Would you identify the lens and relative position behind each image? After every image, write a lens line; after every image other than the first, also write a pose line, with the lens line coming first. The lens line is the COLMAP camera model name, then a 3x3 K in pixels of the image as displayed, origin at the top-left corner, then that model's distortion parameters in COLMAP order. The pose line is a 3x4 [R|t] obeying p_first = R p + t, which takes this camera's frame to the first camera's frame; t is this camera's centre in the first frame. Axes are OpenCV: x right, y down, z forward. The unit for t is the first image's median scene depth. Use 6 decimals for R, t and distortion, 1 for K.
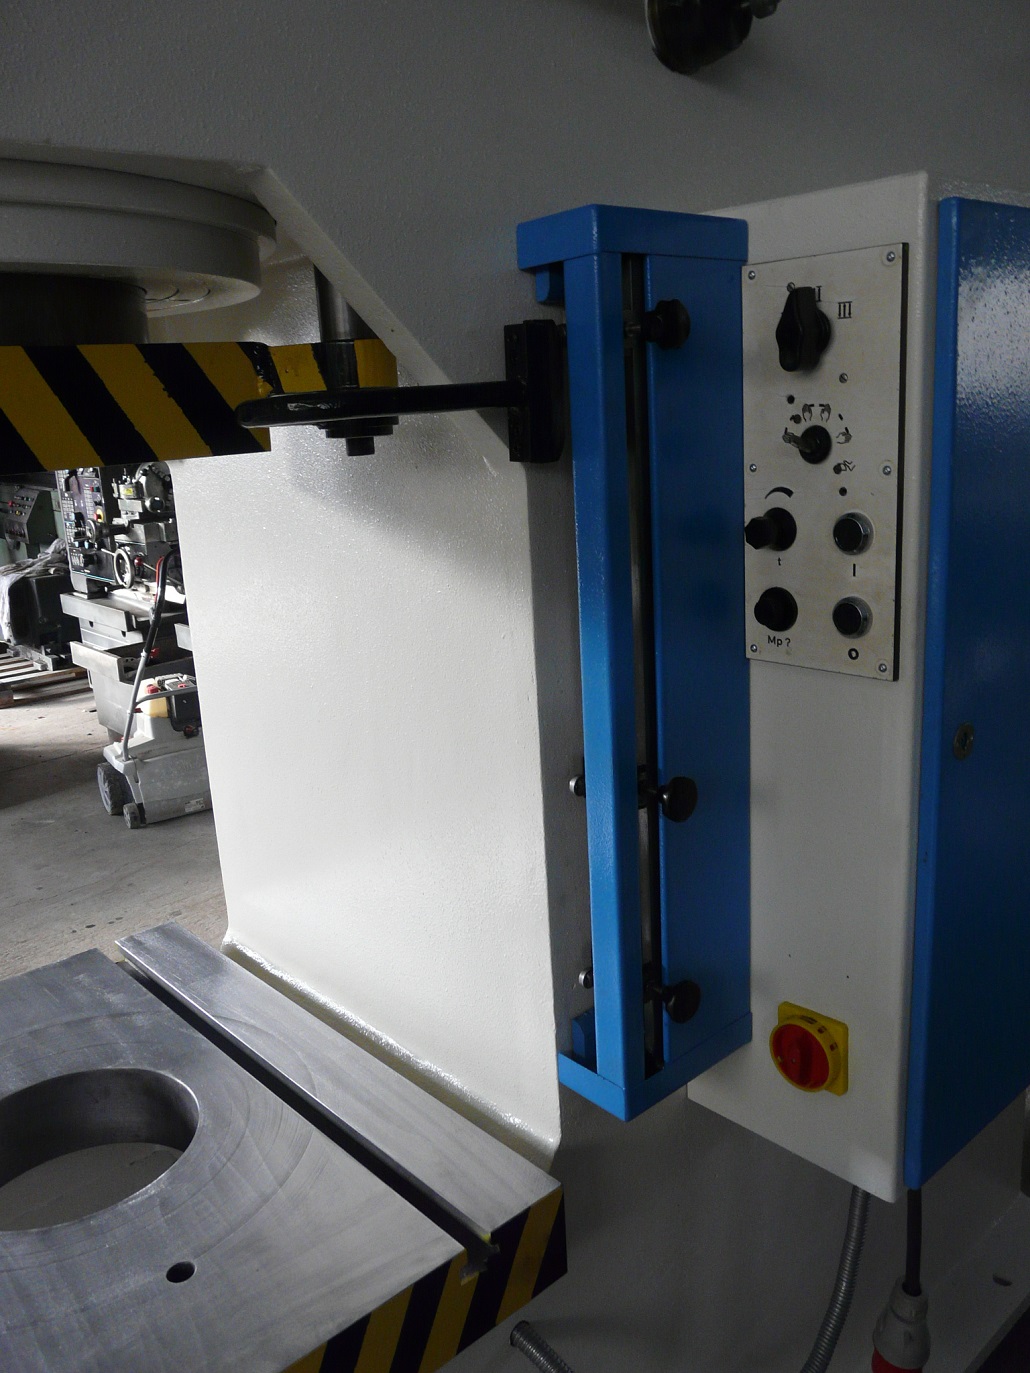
lens RADIAL K [[1139.4, 0, 530.3], [0, 1139.4, 687.3], [0, 0, 1]] dist [-0.082422, 0.104250]
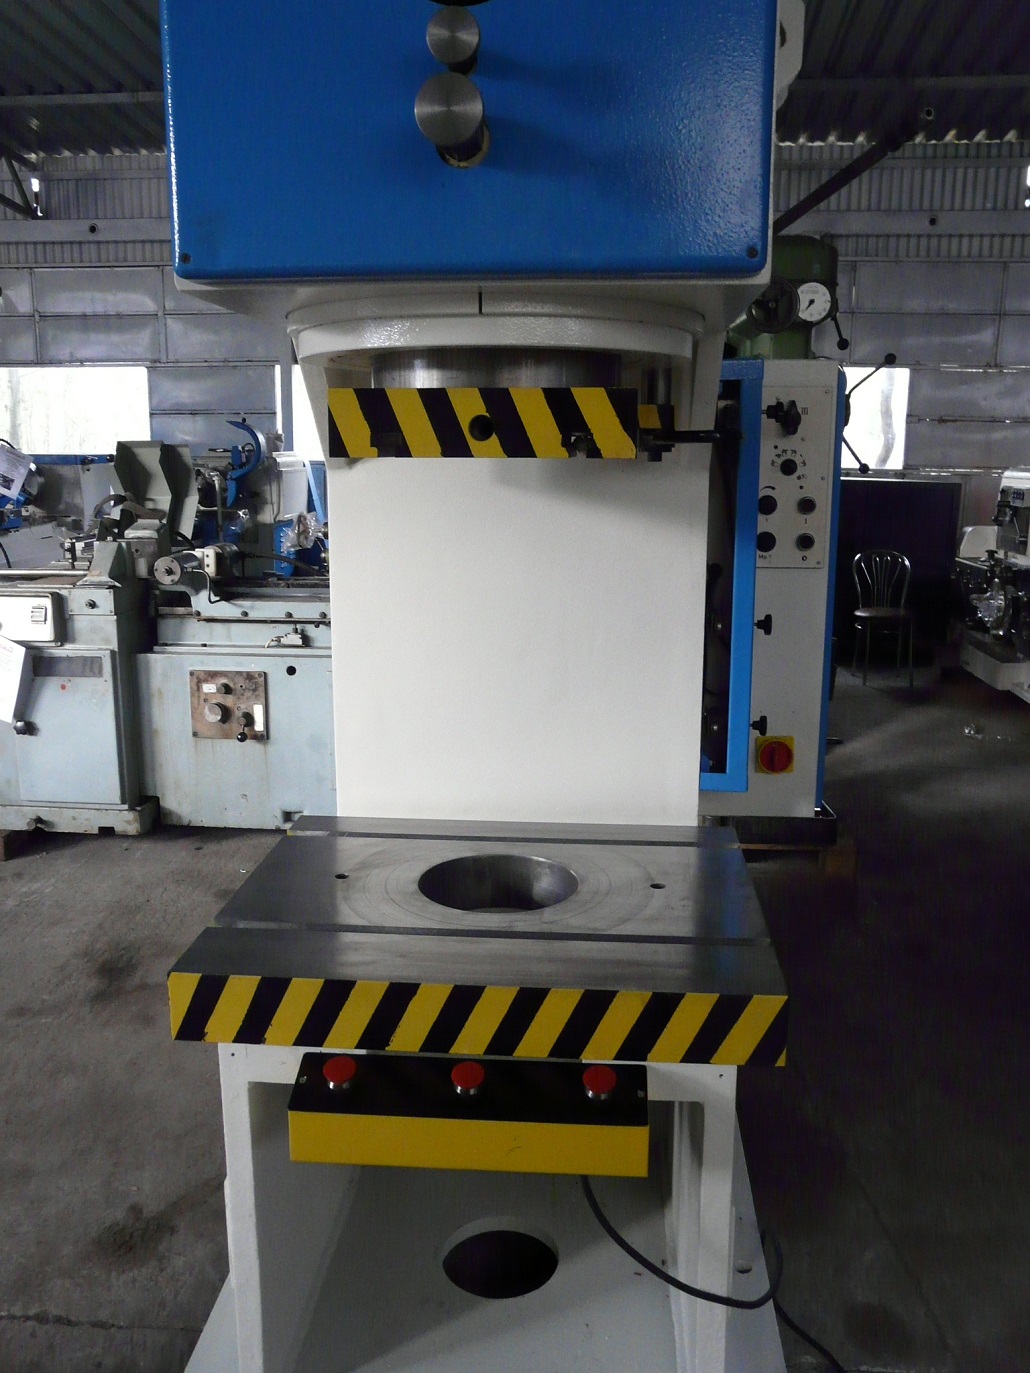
lens RADIAL K [[1141.7, 0, 519.3], [0, 1141.7, 679.3], [0, 0, 1]] dist [-0.092153, 0.119484]
pose [[0.722395, -0.081211, 0.686695, -1.730060], [0.130278, 0.991279, -0.019819, 0.184239], [-0.679097, 0.103779, 0.726676, -0.254608]]
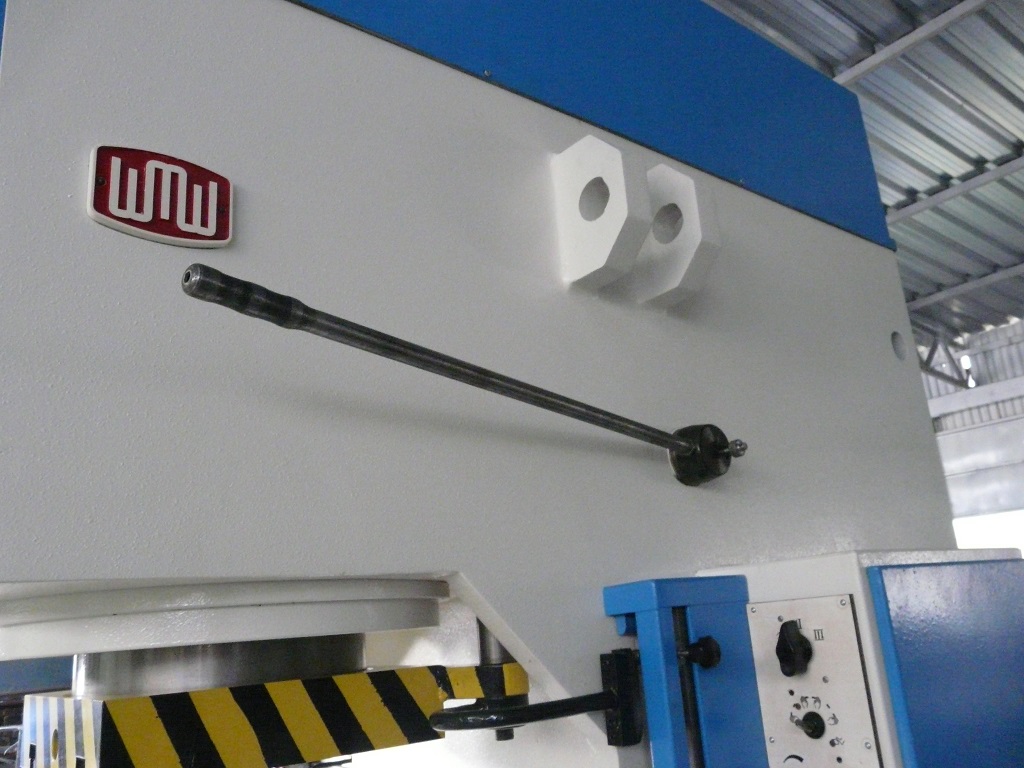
lens RADIAL K [[851.5, 0, 512.0], [0, 851.5, 384.0], [0, 0, 1]] dist [-0.092153, 0.119484]
pose [[0.997699, -0.042942, -0.052462, -0.062229], [0.010946, 0.865707, -0.500432, -0.056891], [0.066906, 0.498706, 0.864185, -0.185967]]
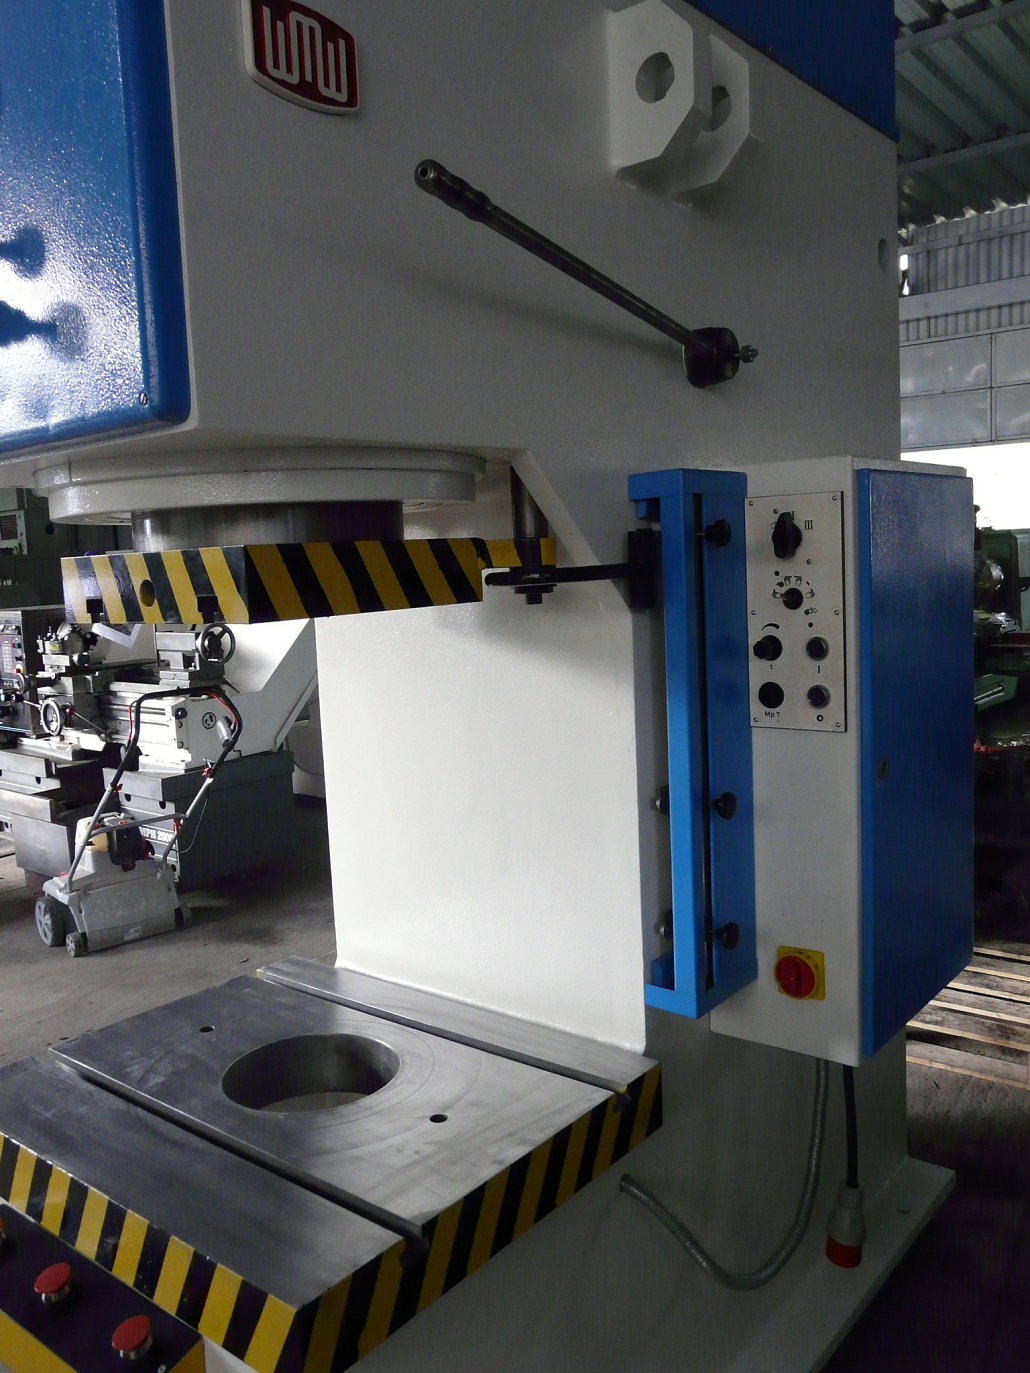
lens RADIAL K [[1141.7, 0, 519.3], [0, 1141.7, 679.3], [0, 0, 1]] dist [-0.092153, 0.119484]
pose [[0.988324, -0.009113, 0.152092, -0.427958], [0.031516, 0.988849, -0.145547, 0.148865], [-0.149070, 0.148641, 0.977591, -0.627113]]
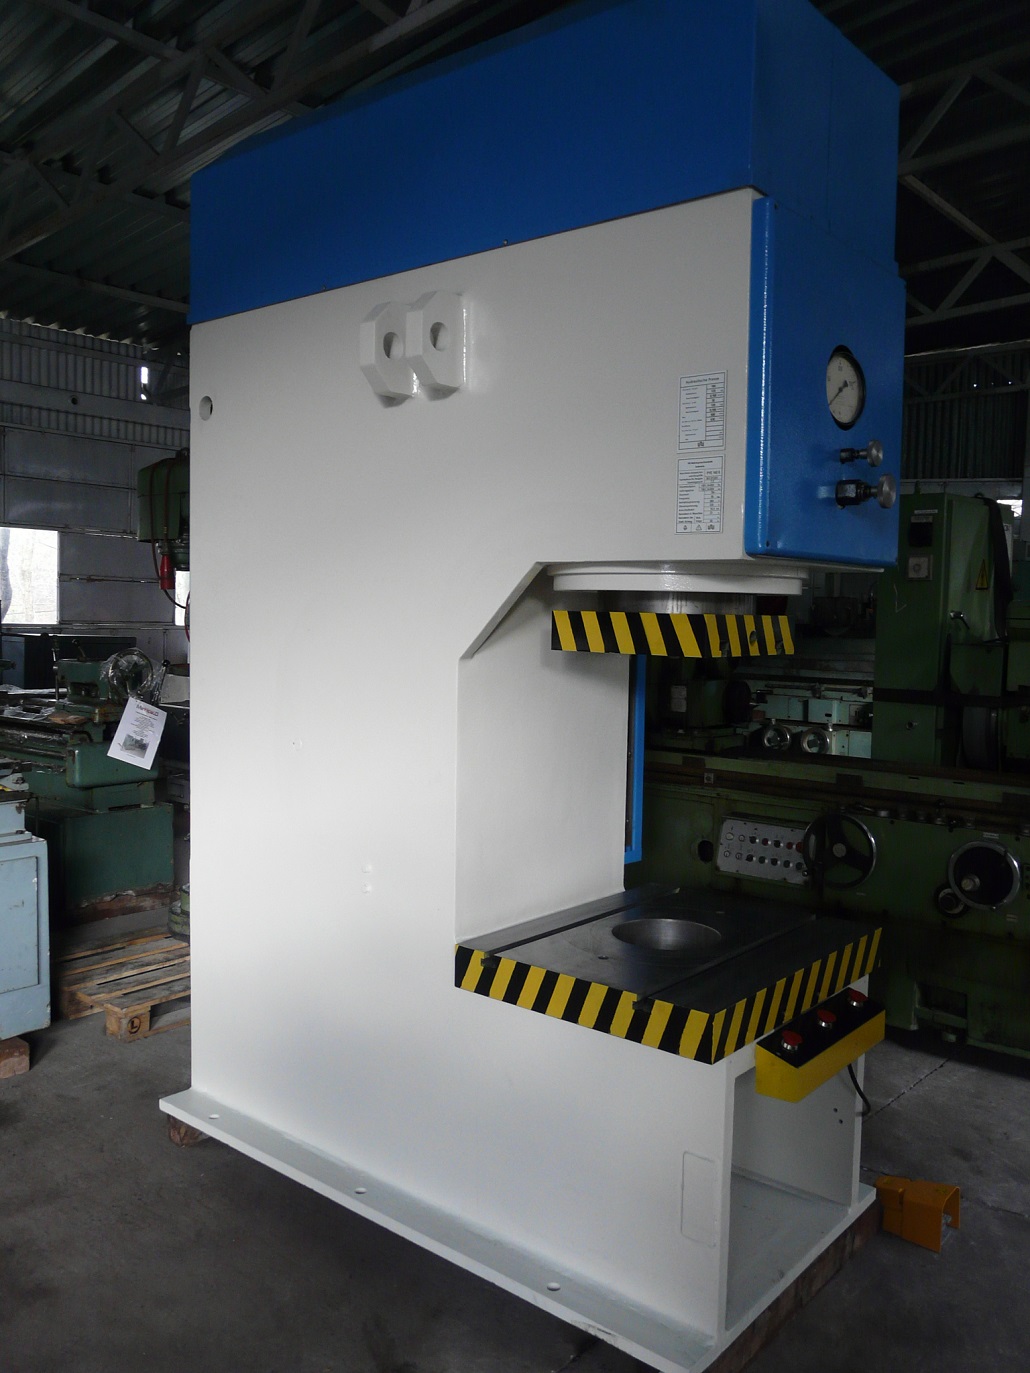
lens RADIAL K [[1141.7, 0, 519.3], [0, 1141.7, 679.3], [0, 0, 1]] dist [-0.092153, 0.119484]
pose [[-0.137636, -0.011115, 0.990421, -3.203500], [0.232298, 0.971685, 0.043187, -0.339398], [-0.962857, 0.236017, -0.131157, 1.743915]]
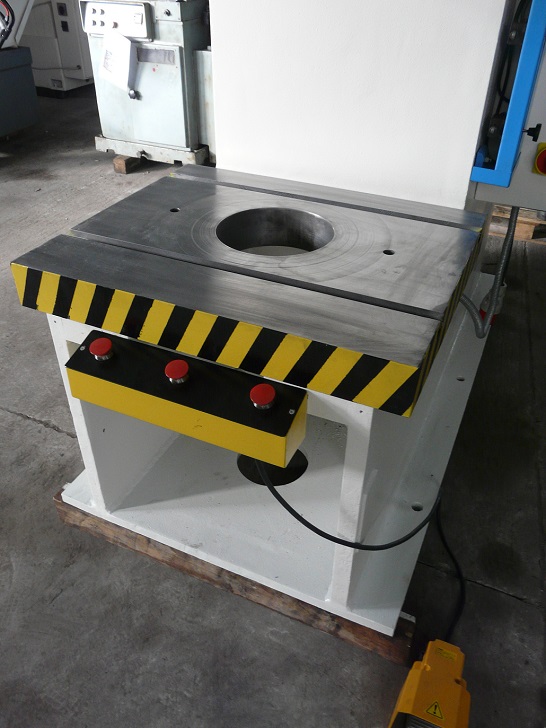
lens RADIAL K [[604.1, 0, 281.1], [0, 604.1, 364.5], [0, 0, 1]] dist [-0.082422, 0.104250]
pose [[0.916986, -0.182109, 0.354926, -1.008633], [0.039721, 0.926981, 0.373000, 0.251875], [-0.396936, -0.327938, 0.857262, -0.086565]]
